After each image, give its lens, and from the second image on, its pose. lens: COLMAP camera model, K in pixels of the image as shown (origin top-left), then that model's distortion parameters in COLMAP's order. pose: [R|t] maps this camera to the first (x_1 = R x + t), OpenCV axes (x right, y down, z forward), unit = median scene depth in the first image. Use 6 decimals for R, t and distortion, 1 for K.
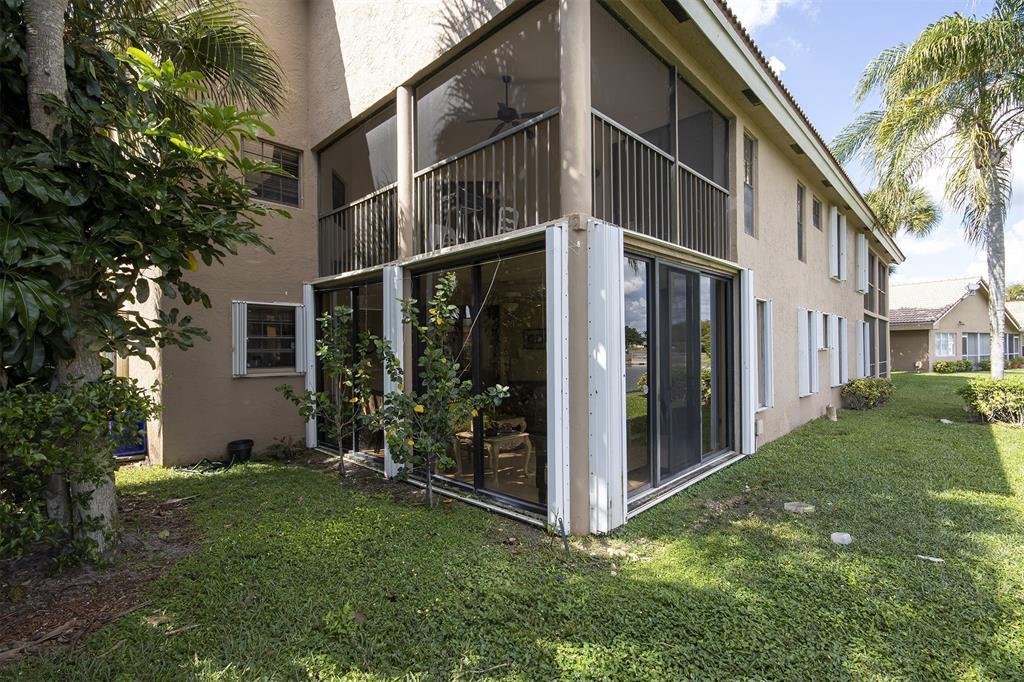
lens RADIAL K [[469.3, 0, 510.5], [0, 469.3, 342.4], [0, 0, 1]] dist [0.000891, -0.001482]
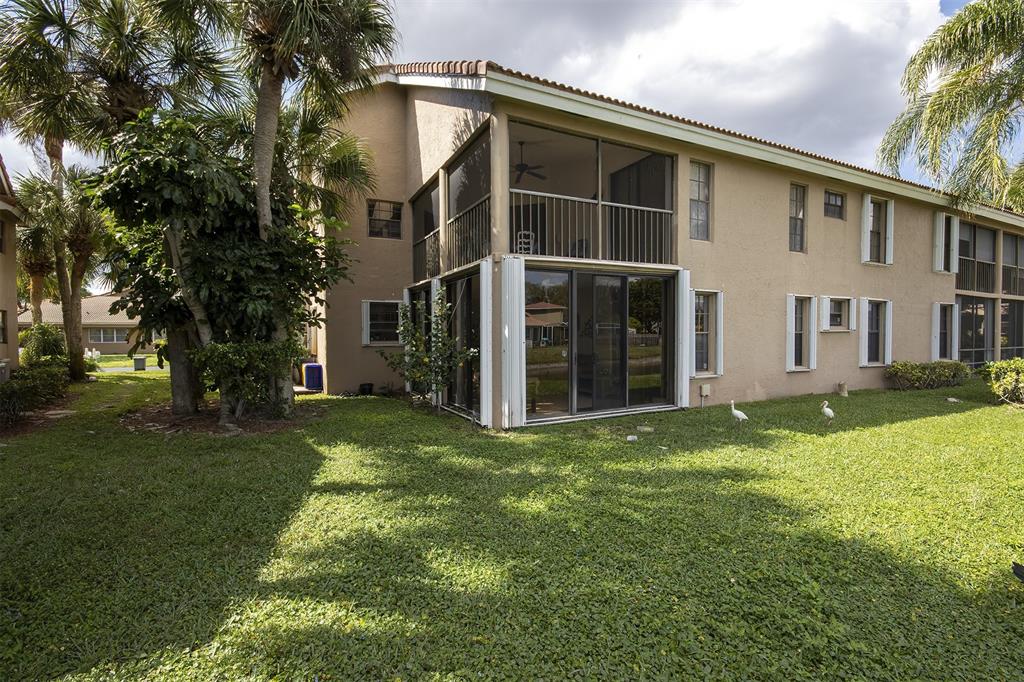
lens RADIAL K [[469.3, 0, 515.4], [0, 469.3, 339.9], [0, 0, 1]] dist [0.000891, -0.001482]
pose [[0.944352, 0.008486, -0.328827, 0.571931], [0.000810, 0.999604, 0.028126, 0.007260], [0.328935, -0.026827, 0.943971, -0.489733]]
